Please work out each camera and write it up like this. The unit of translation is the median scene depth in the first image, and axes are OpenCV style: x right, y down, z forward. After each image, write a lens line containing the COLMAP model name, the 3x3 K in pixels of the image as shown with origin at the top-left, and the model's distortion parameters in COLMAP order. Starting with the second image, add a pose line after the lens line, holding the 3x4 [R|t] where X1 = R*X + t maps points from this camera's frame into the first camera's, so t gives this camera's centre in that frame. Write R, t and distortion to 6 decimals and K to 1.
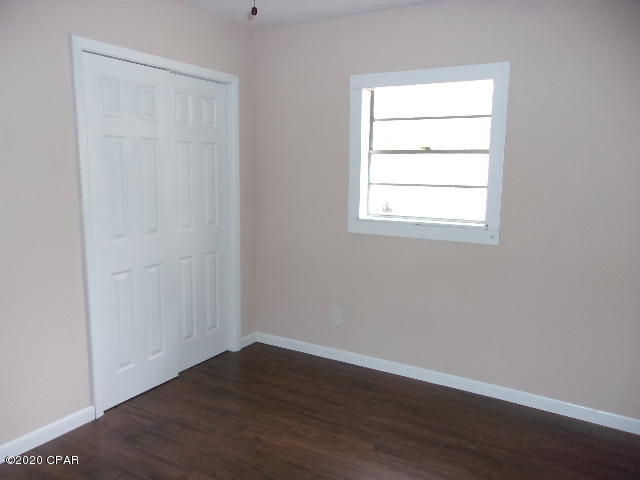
lens RADIAL K [[503.3, 0, 317.6], [0, 503.3, 240.5], [0, 0, 1]] dist [0.002506, 0.017875]
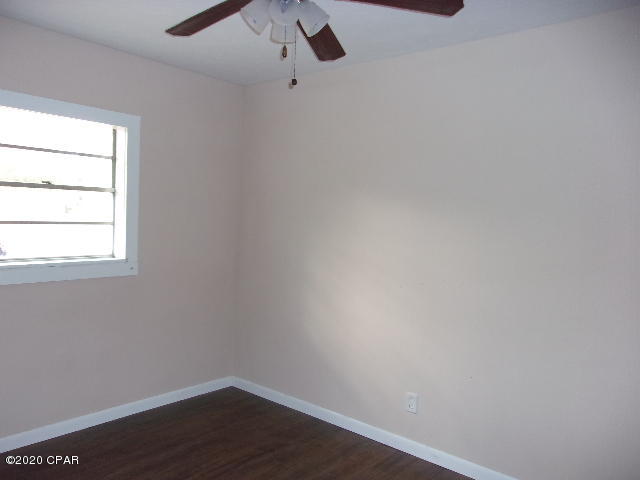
lens RADIAL K [[503.3, 0, 322.1], [0, 503.3, 237.1], [0, 0, 1]] dist [0.002506, 0.017875]
pose [[0.185292, -0.061454, 0.980760, -0.658322], [0.101704, 0.993882, 0.043062, -0.080152], [-0.977406, 0.091768, 0.190408, 0.373114]]
